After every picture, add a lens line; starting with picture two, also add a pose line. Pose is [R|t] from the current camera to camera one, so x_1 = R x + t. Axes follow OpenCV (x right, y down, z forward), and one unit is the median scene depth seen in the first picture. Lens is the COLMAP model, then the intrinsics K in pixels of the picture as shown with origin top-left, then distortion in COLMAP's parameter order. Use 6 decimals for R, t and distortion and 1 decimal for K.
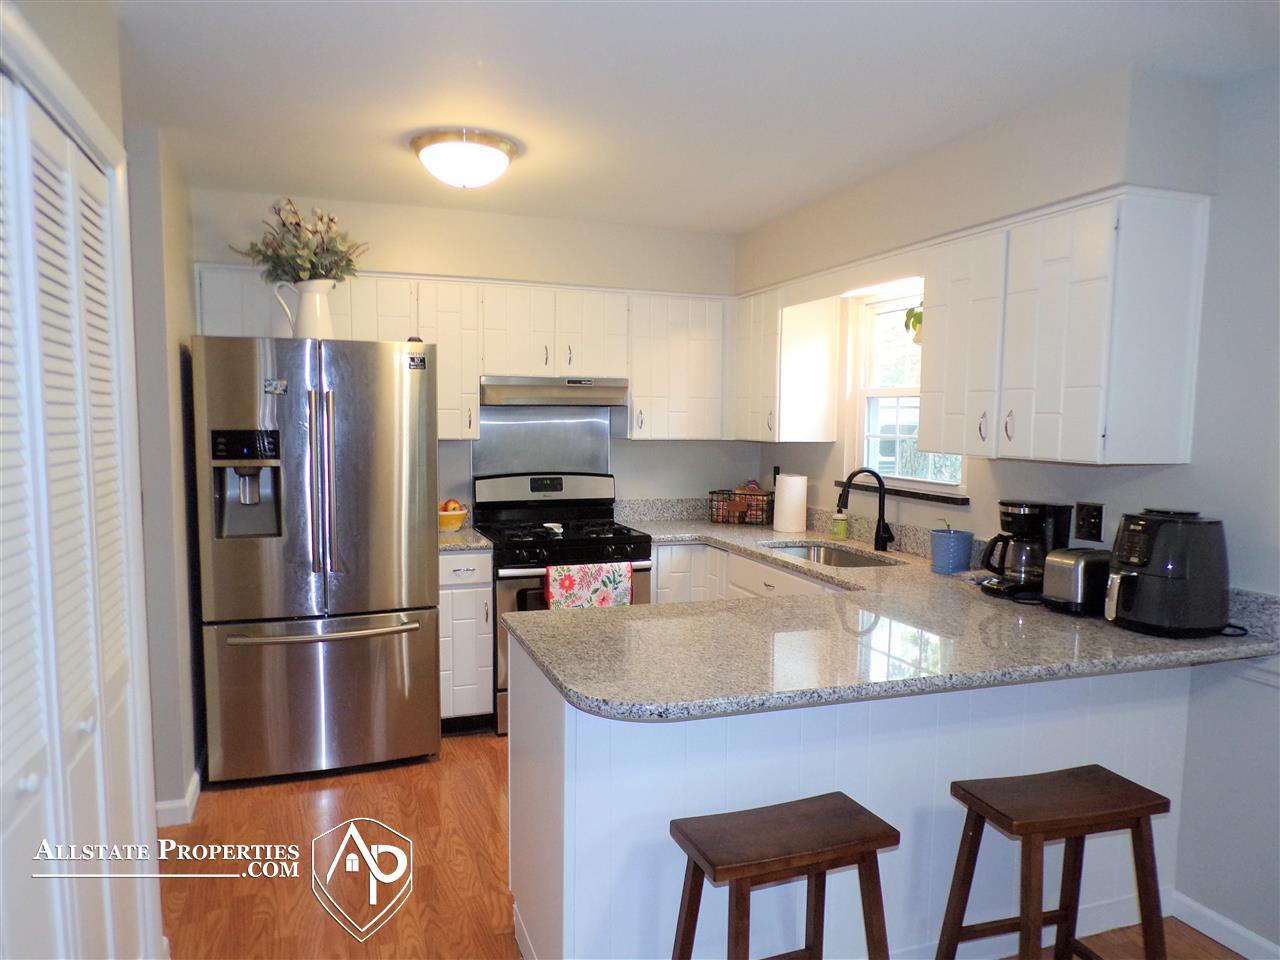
lens RADIAL K [[876.3, 0, 638.6], [0, 876.3, 496.1], [0, 0, 1]] dist [-0.011105, 0.020894]
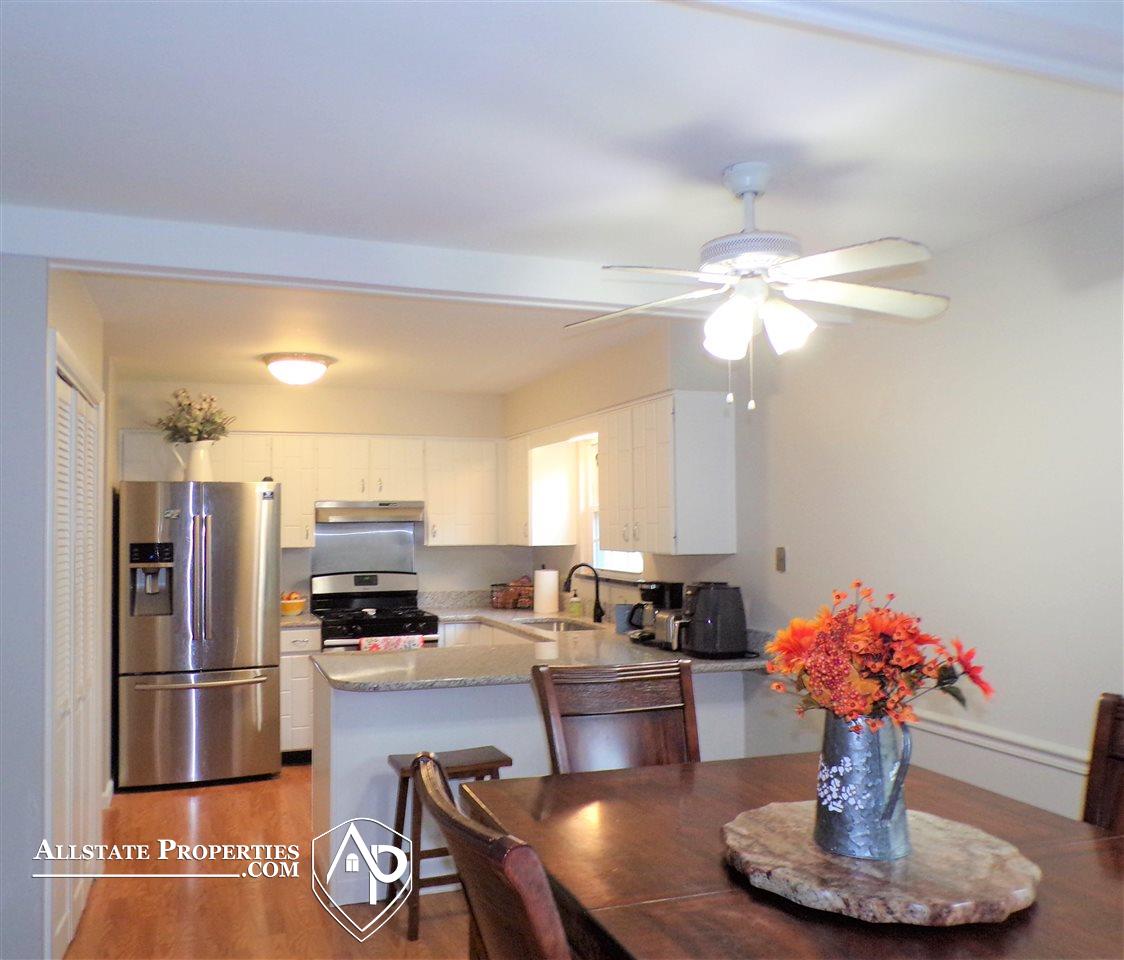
lens RADIAL K [[1158.5, 0, 562.0], [0, 1158.5, 480.0], [0, 0, 1]] dist [-0.005581, -0.016687]
pose [[0.999185, -0.018580, -0.035821, 0.289817], [0.013904, 0.991854, -0.126622, 0.069919], [0.037882, 0.126021, 0.991304, -0.848886]]
